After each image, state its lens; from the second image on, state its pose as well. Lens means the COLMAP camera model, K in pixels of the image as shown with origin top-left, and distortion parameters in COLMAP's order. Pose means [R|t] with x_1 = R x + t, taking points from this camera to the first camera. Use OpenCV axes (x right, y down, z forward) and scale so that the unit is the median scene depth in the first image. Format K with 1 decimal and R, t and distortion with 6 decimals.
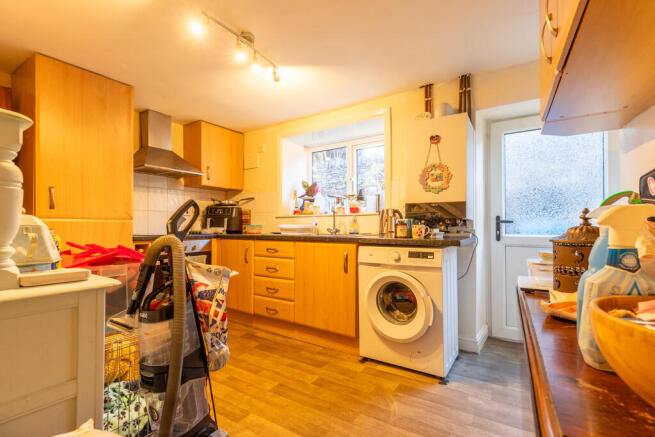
lens RADIAL K [[300.4, 0, 326.0], [0, 300.4, 221.6], [0, 0, 1]] dist [0.013702, -0.000627]
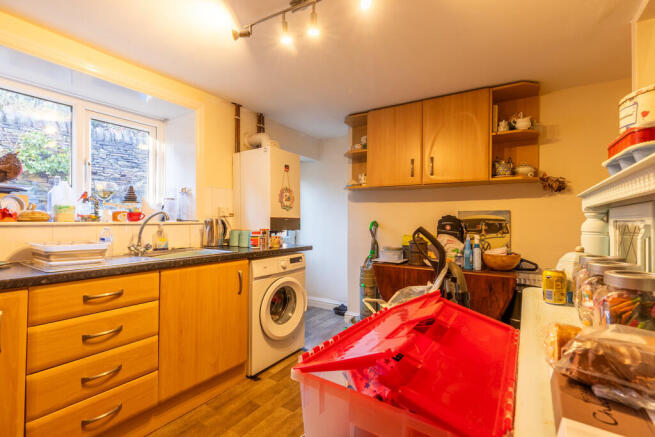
lens RADIAL K [[300.4, 0, 327.3], [0, 300.4, 217.7], [0, 0, 1]] dist [0.013702, -0.000627]
pose [[0.002176, 0.011375, 0.999933, -0.873484], [-0.018574, 0.999763, -0.011332, -0.050794], [-0.999825, -0.018548, 0.002387, 0.792991]]
